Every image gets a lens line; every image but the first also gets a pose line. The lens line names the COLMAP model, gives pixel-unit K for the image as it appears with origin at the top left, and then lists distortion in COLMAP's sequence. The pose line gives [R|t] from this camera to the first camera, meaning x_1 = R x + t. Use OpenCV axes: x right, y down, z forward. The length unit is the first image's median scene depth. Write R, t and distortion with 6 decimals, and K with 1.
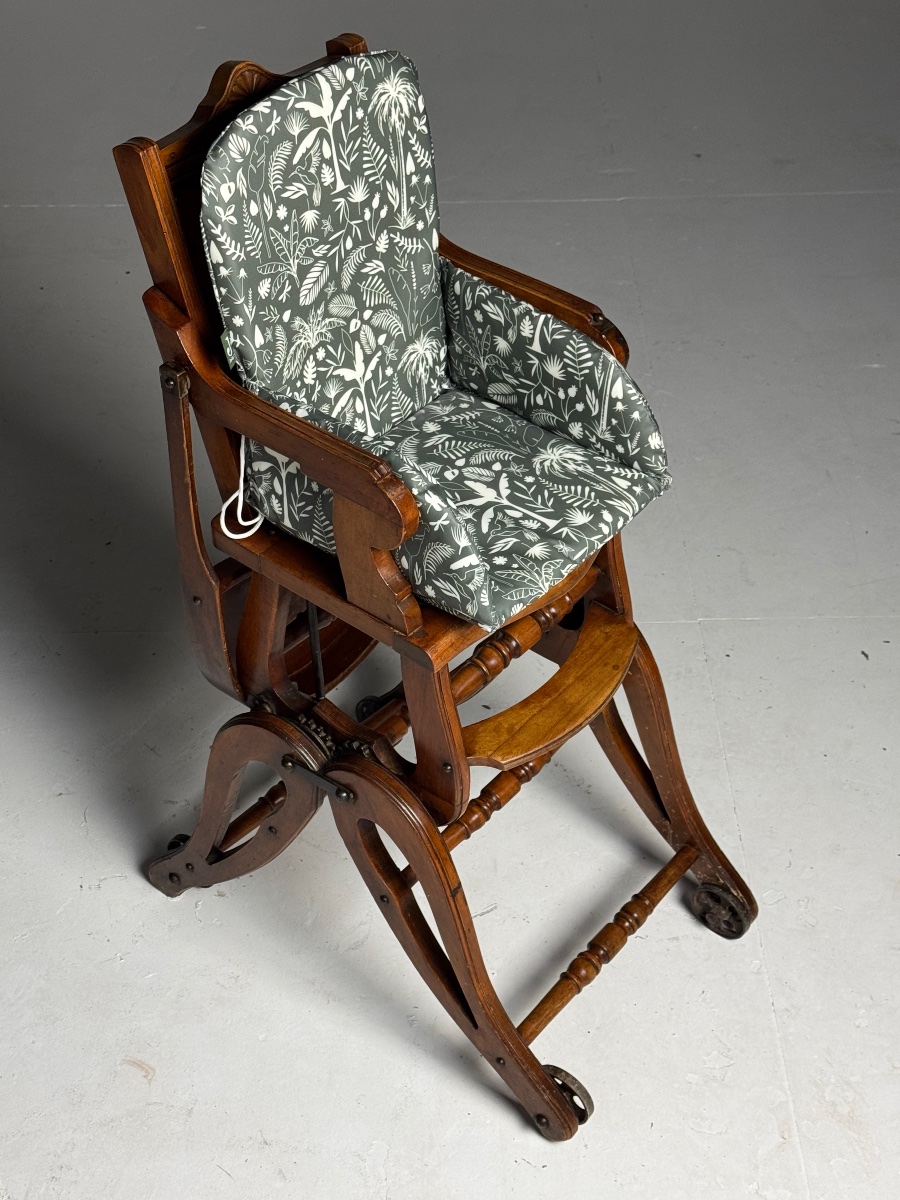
lens RADIAL K [[1873.6, 0, 449.8], [0, 1873.6, 598.1], [0, 0, 1]] dist [0.154704, 0.000000]
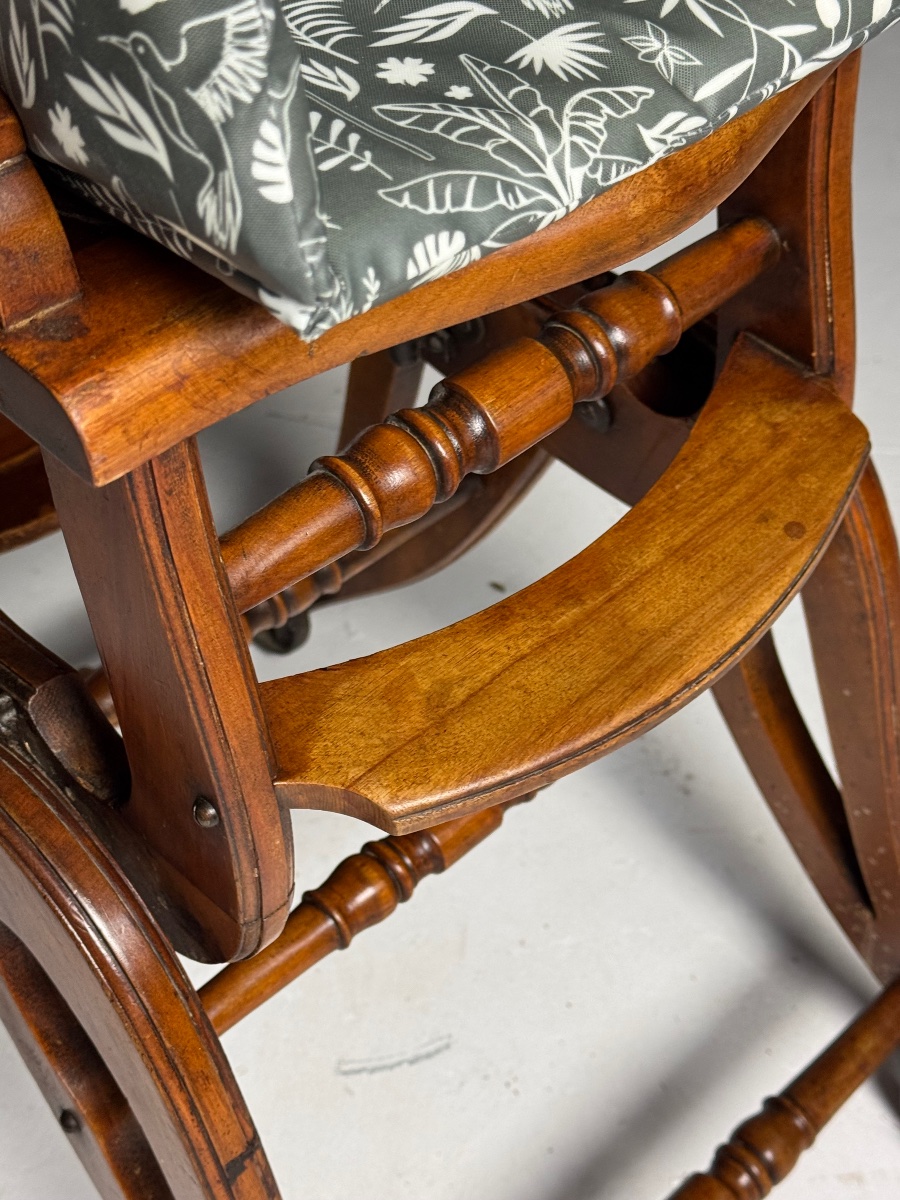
lens RADIAL K [[1873.6, 0, 444.6], [0, 1873.6, 602.9], [0, 0, 1]] dist [0.154704, 0.000000]
pose [[0.993520, 0.093157, -0.065109, 0.052381], [-0.087249, 0.992261, 0.088355, 0.026861], [0.072836, -0.082102, 0.993959, 0.693101]]
